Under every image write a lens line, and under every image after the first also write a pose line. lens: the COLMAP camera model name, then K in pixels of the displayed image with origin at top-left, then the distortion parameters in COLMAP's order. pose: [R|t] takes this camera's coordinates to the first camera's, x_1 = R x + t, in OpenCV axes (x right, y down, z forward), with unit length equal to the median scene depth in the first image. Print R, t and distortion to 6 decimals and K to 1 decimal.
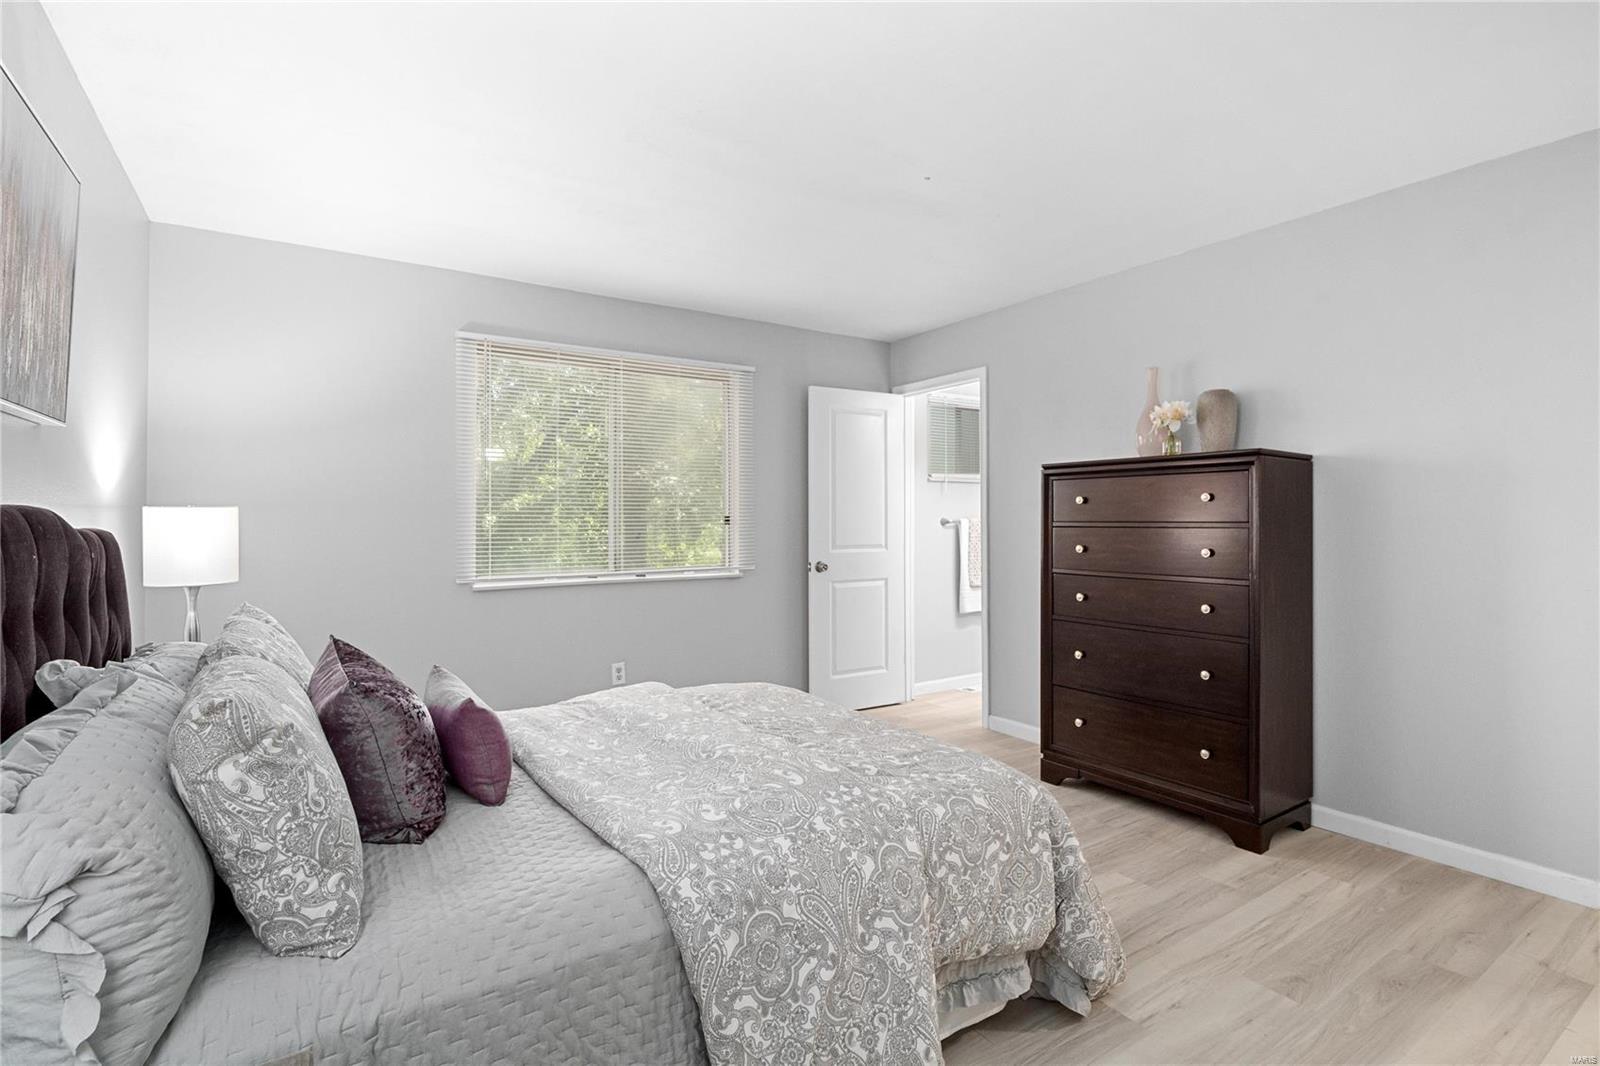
lens RADIAL K [[751.4, 0, 802.6], [0, 751.4, 526.4], [0, 0, 1]] dist [-0.010222, -0.005166]
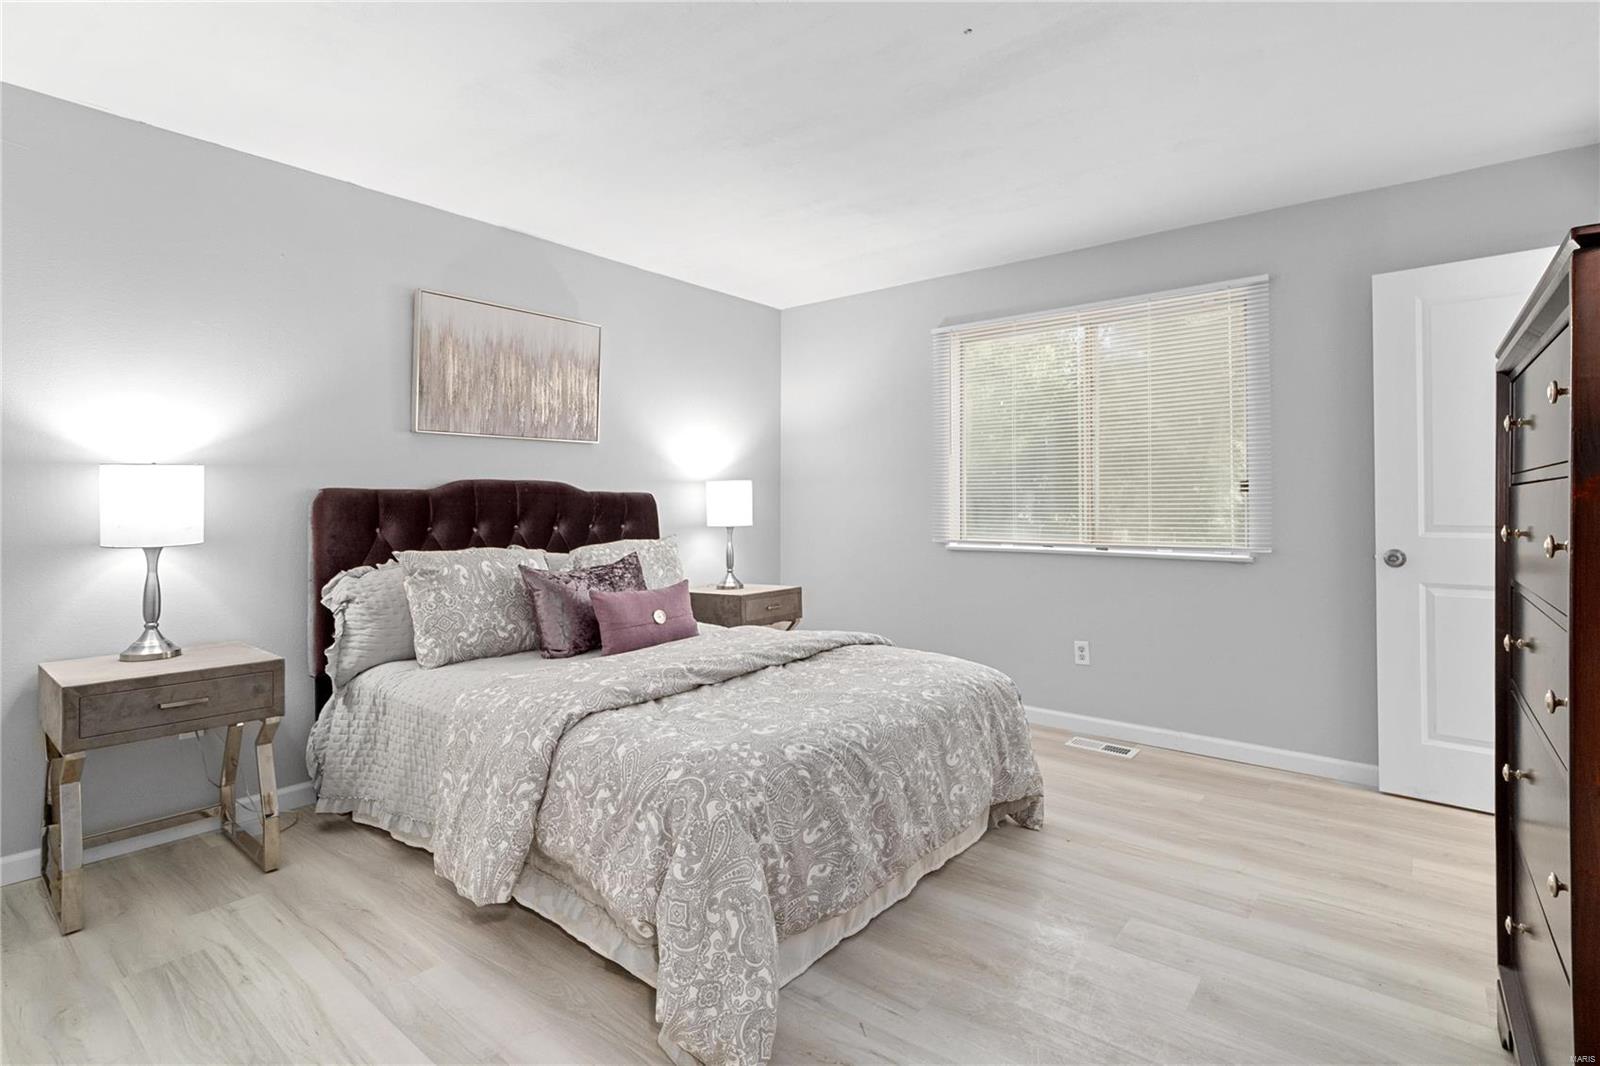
lens RADIAL K [[751.4, 0, 792.7], [0, 751.4, 501.1], [0, 0, 1]] dist [-0.010222, -0.005166]
pose [[0.313207, 0.004405, -0.949675, 0.563930], [-0.007505, 0.999969, 0.002163, 0.010213], [0.949655, 0.006450, 0.313230, 0.397507]]
